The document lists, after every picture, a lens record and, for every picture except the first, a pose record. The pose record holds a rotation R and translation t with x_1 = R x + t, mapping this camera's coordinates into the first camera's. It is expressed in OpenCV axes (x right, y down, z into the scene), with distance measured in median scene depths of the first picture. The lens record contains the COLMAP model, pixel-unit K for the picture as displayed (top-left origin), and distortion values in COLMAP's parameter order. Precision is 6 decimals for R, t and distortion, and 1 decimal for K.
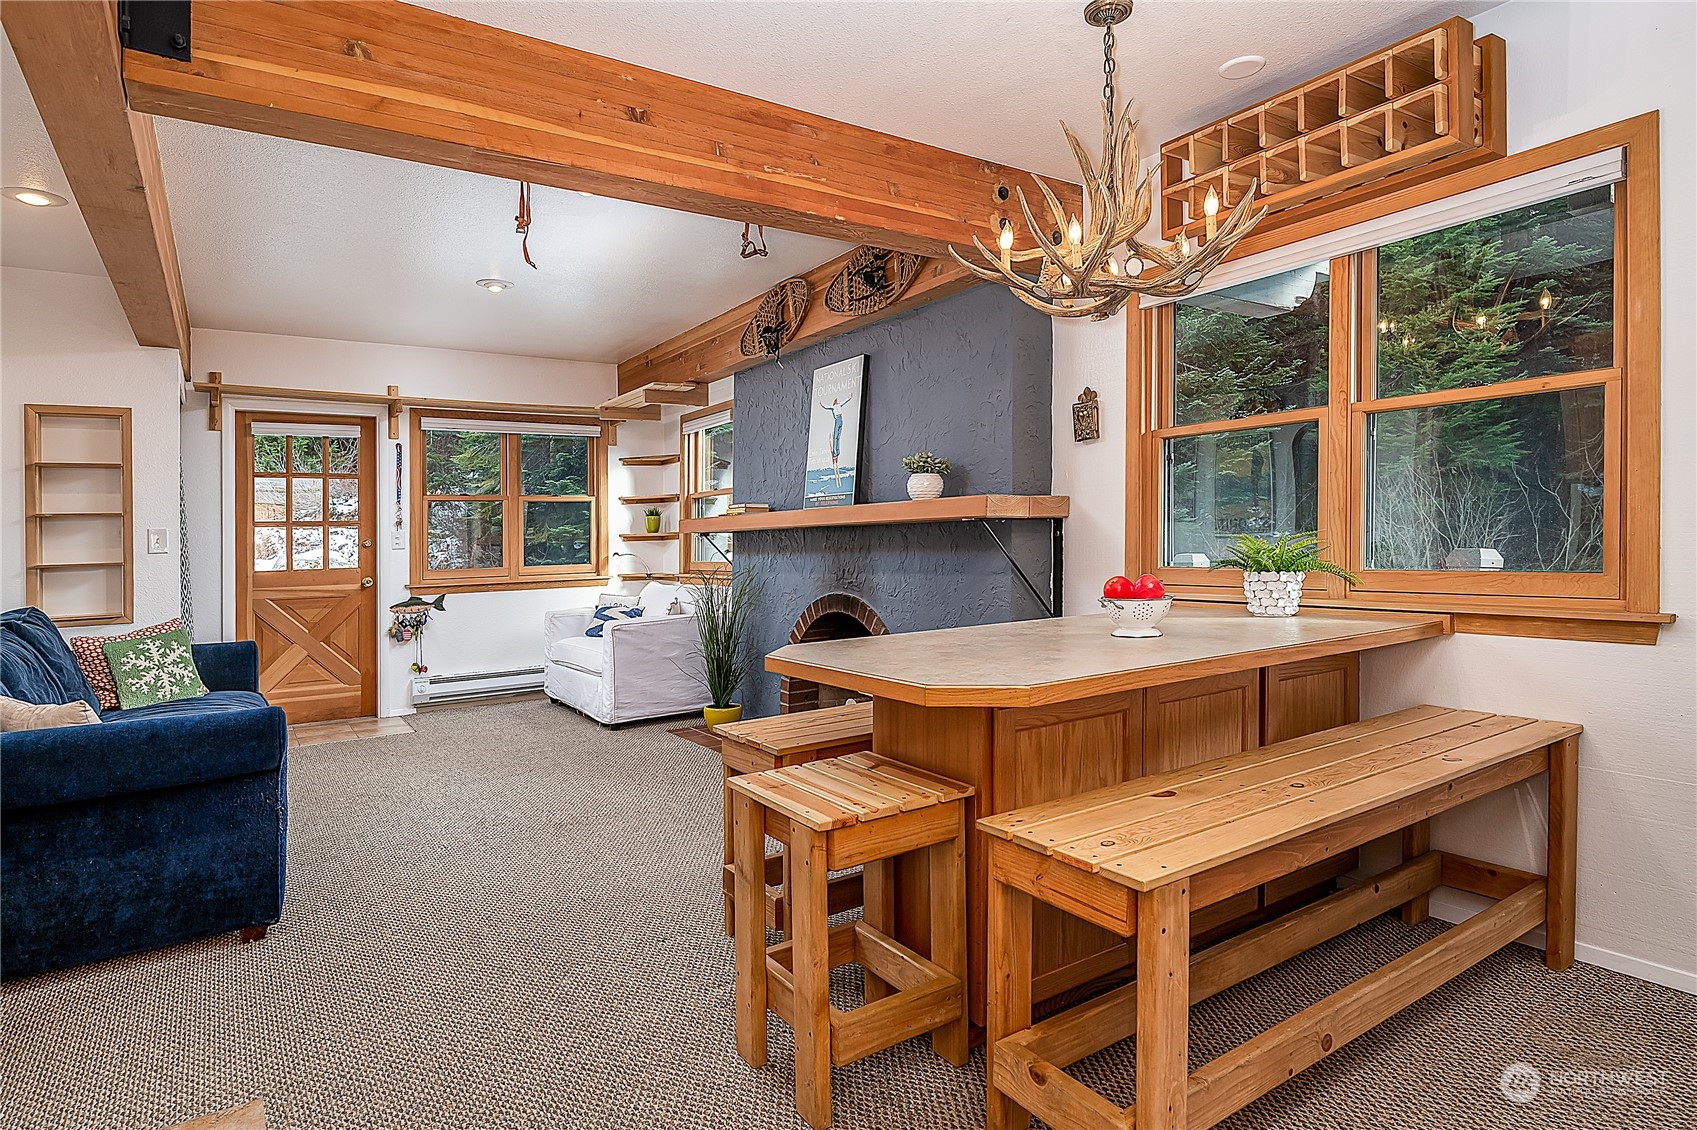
lens RADIAL K [[919.2, 0, 848.3], [0, 919.2, 510.7], [0, 0, 1]] dist [0.002766, 0.000992]
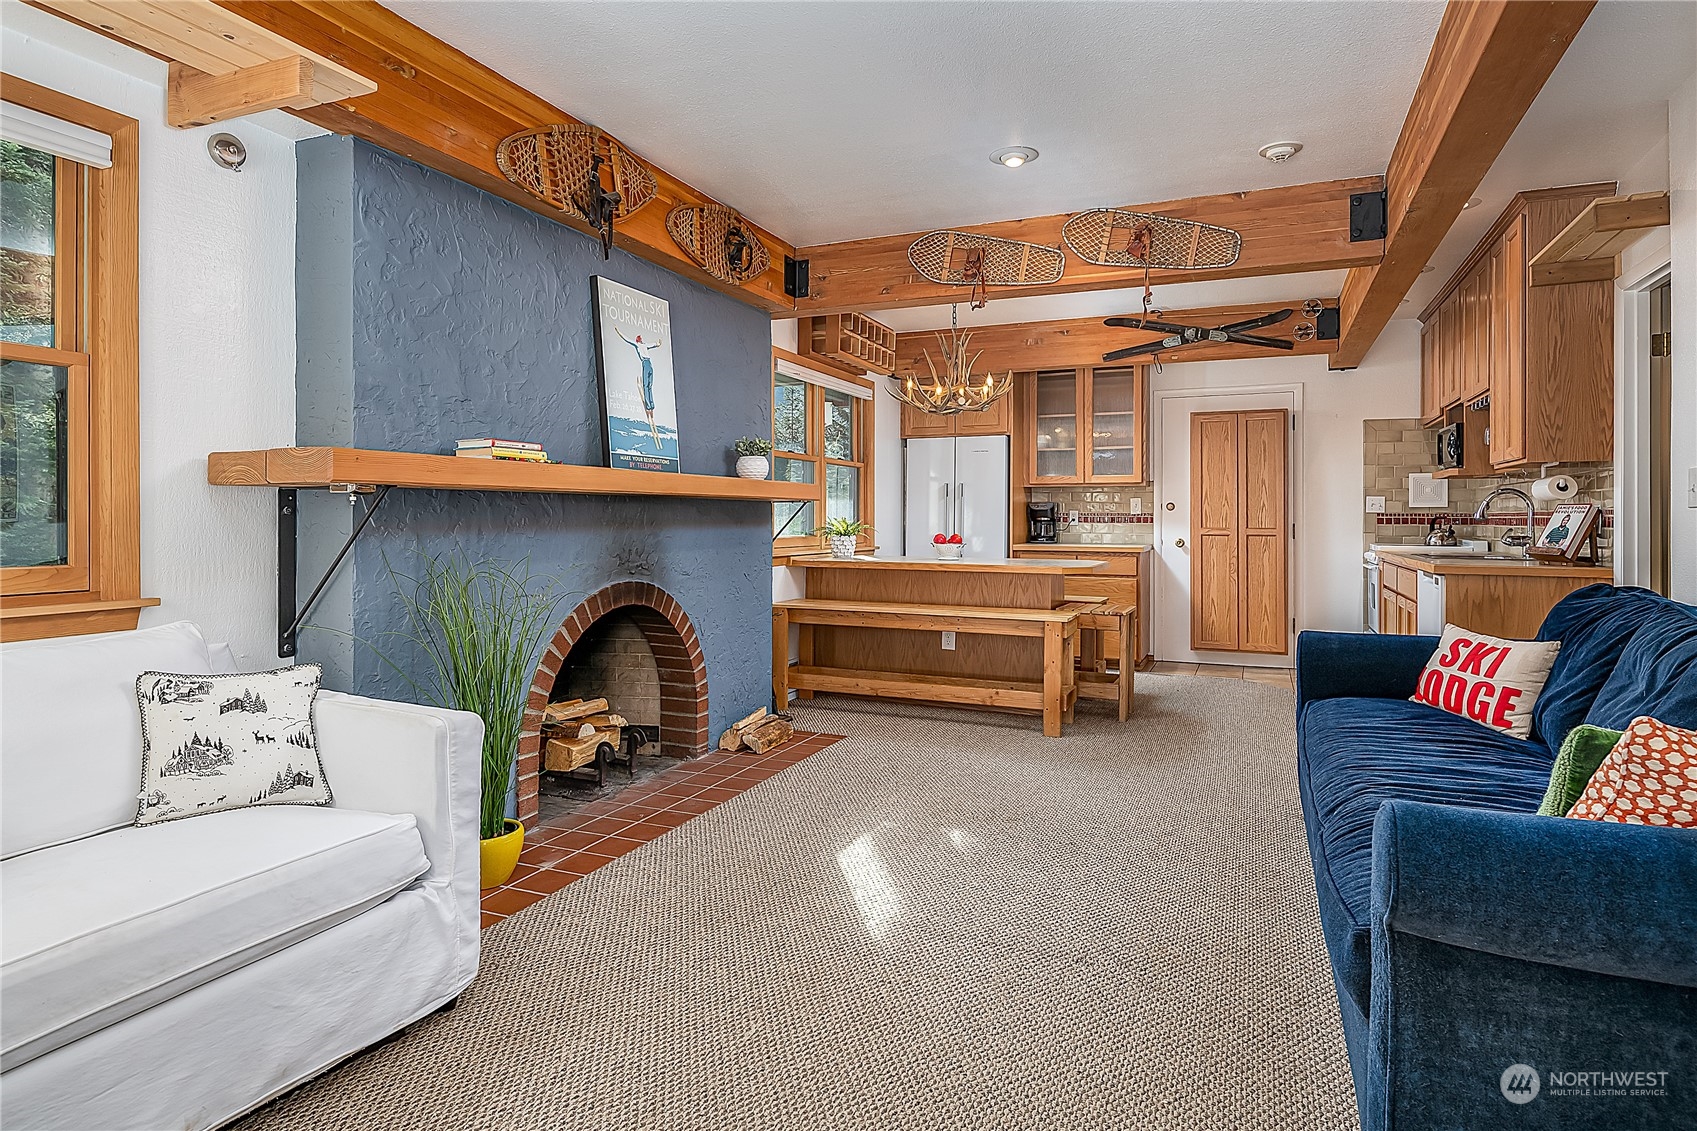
lens RADIAL K [[919.2, 0, 848.3], [0, 919.2, 511.2], [0, 0, 1]] dist [0.002766, 0.000992]
pose [[-0.530557, 0.028230, 0.847179, -0.605766], [-0.018596, 0.998817, -0.044928, 0.048649], [-0.847445, -0.039591, -0.529404, 0.982421]]
